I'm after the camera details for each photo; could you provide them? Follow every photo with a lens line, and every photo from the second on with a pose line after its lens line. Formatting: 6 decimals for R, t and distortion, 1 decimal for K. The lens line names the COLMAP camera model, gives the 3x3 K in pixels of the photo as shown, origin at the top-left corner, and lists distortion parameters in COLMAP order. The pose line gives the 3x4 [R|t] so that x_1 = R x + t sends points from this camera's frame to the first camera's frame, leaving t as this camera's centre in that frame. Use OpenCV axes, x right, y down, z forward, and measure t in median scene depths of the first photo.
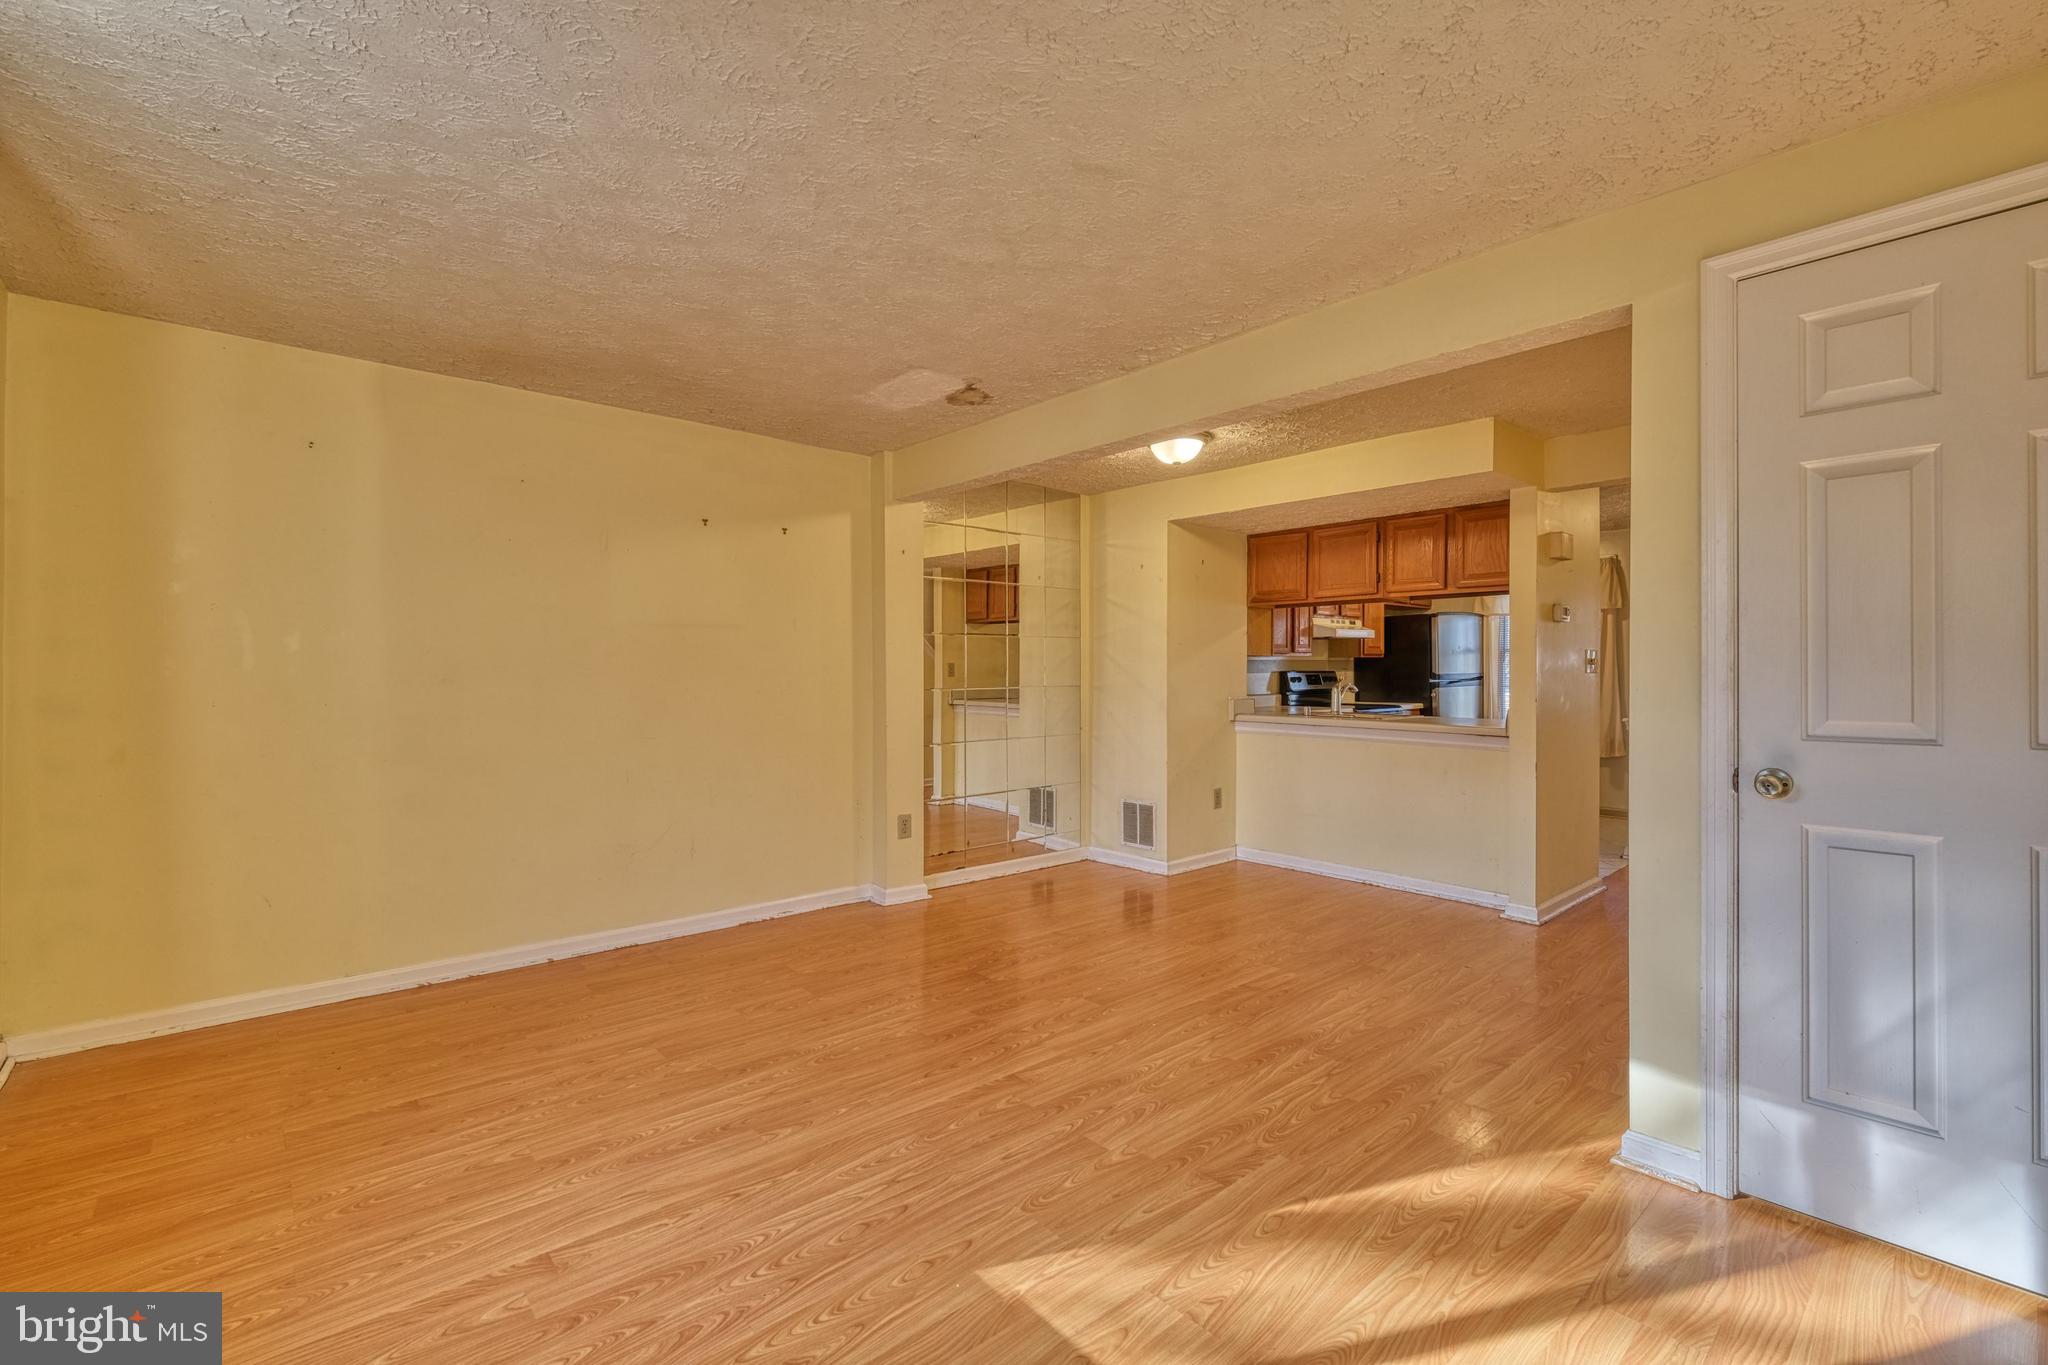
lens RADIAL K [[891.0, 0, 1031.2], [0, 891.0, 664.9], [0, 0, 1]] dist [-0.007032, 0.001204]
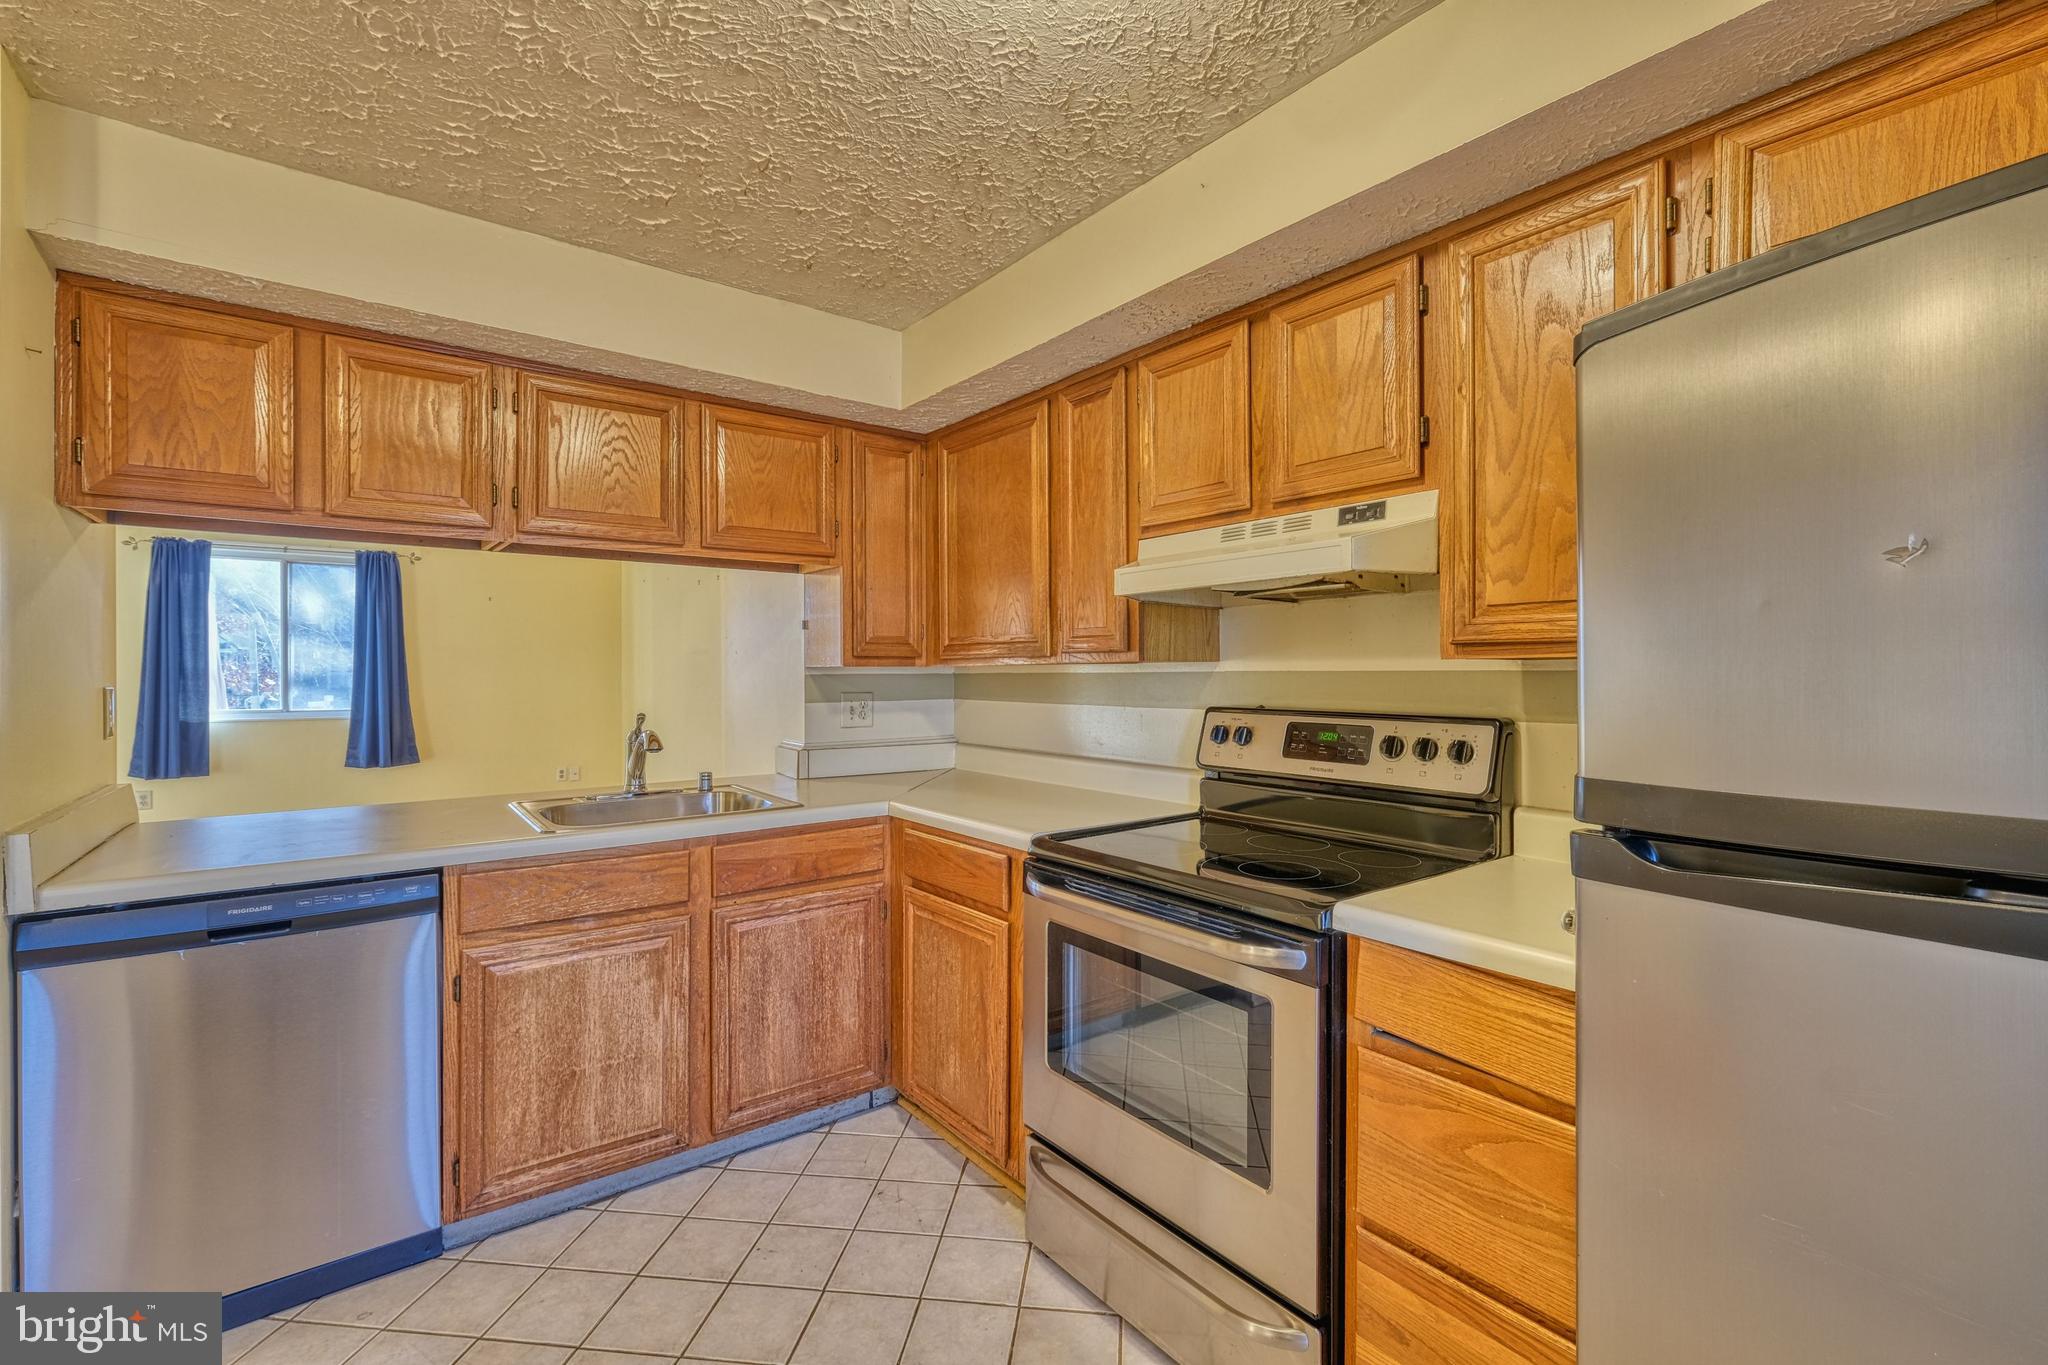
lens RADIAL K [[891.0, 0, 1040.8], [0, 891.0, 674.0], [0, 0, 1]] dist [-0.007032, 0.001204]
pose [[-0.070004, 0.004277, -0.997538, 1.570360], [0.004214, 0.999983, 0.003991, -0.015647], [0.997538, -0.003925, -0.070021, 2.455278]]
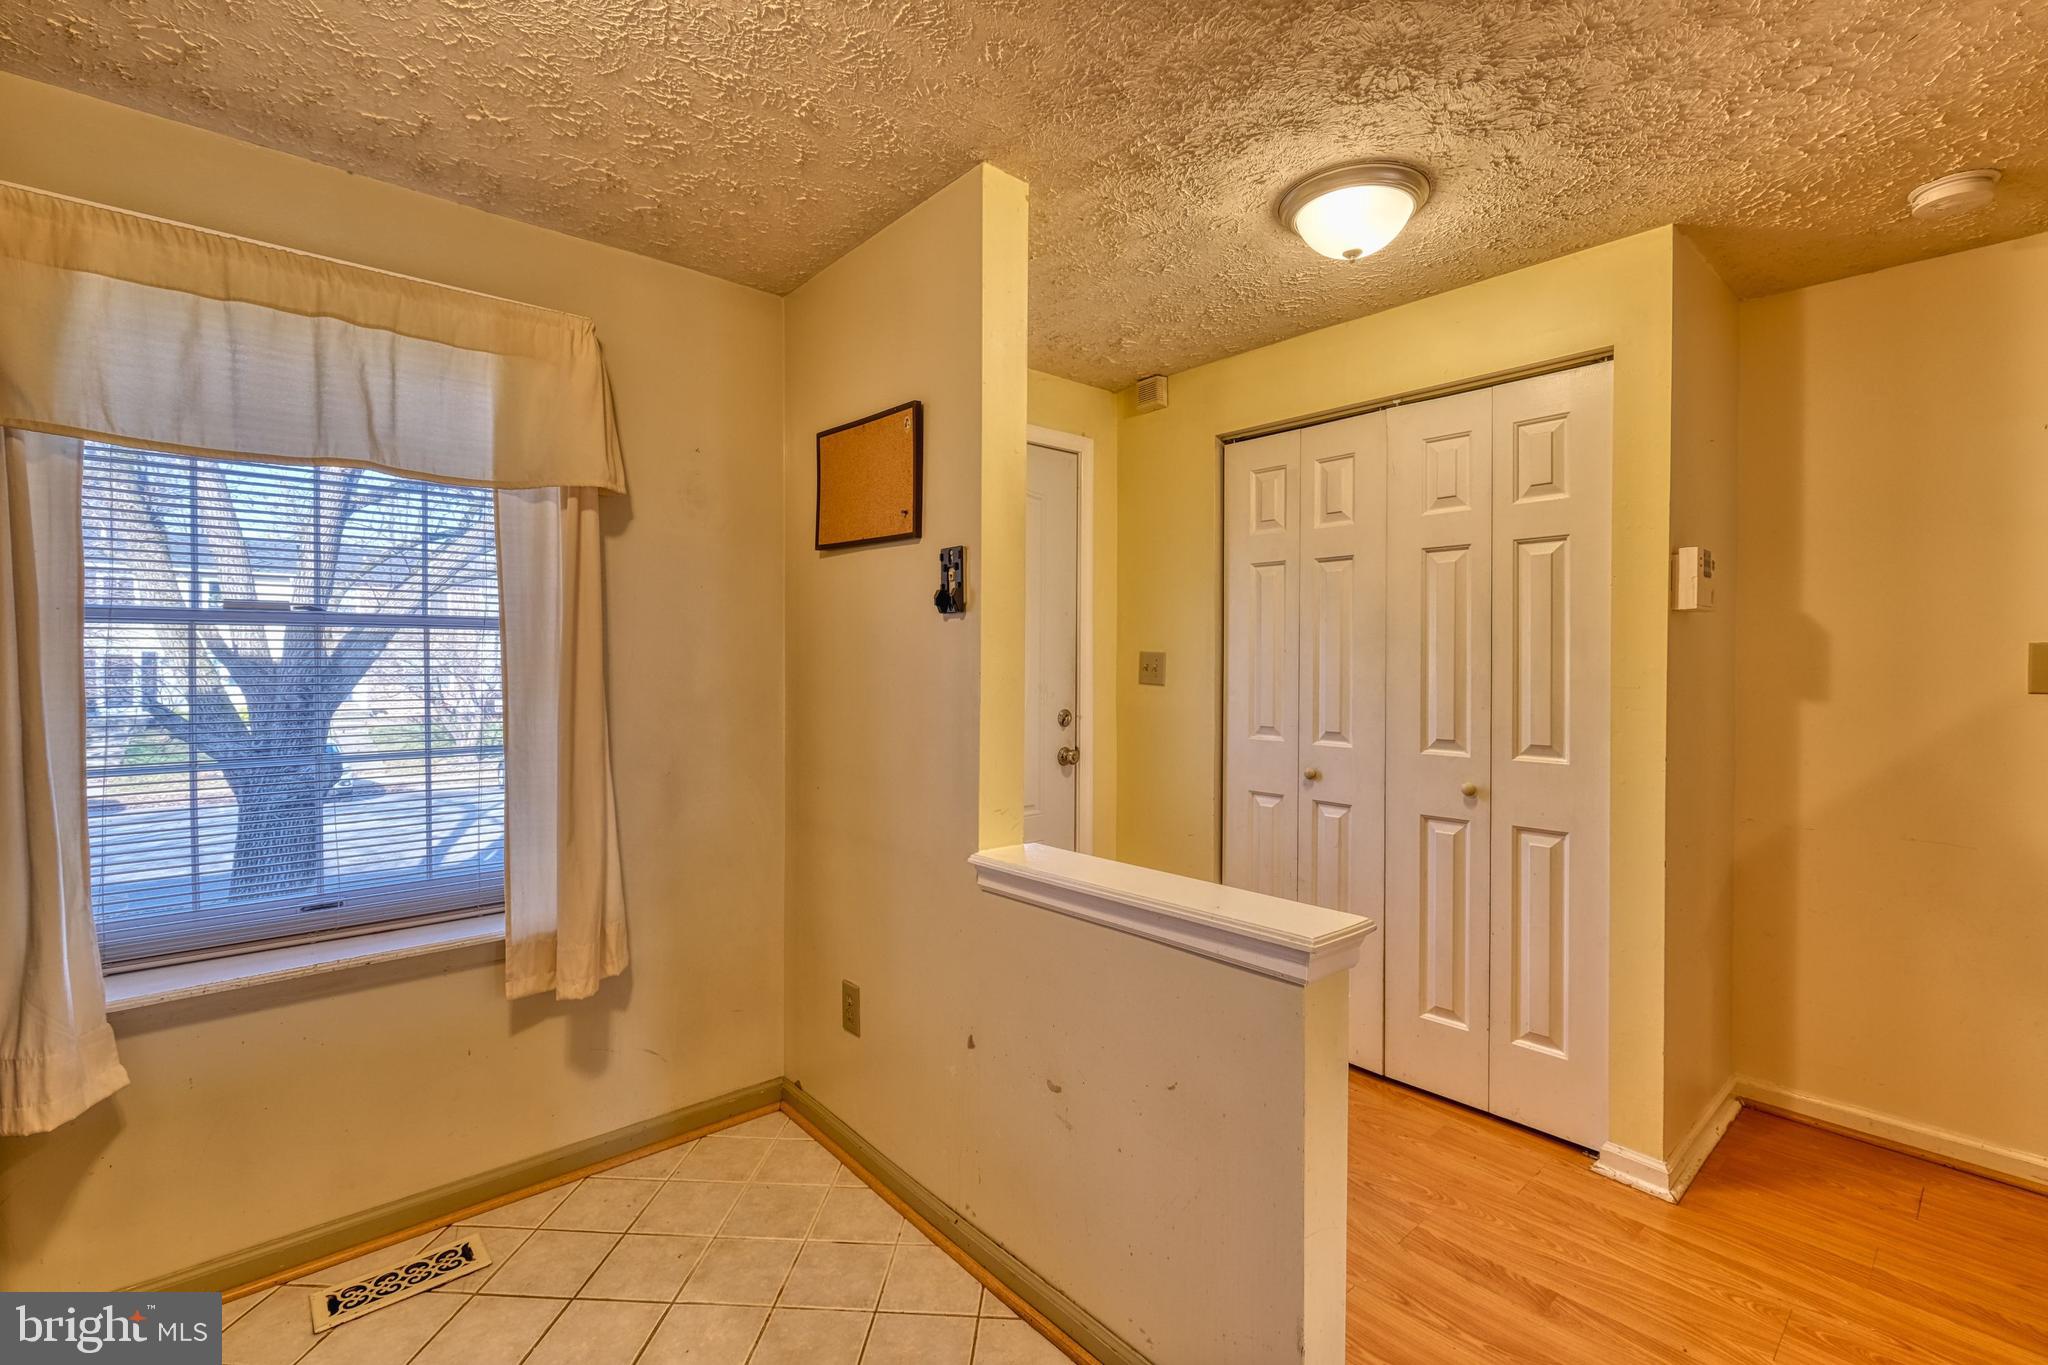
lens RADIAL K [[891.0, 0, 1037.7], [0, 891.0, 676.9], [0, 0, 1]] dist [-0.007032, 0.001204]
pose [[0.003225, -0.026752, 0.999637, 0.885233], [-0.008822, 0.999602, 0.026779, -0.023706], [-0.999956, -0.008905, 0.002987, 2.161173]]
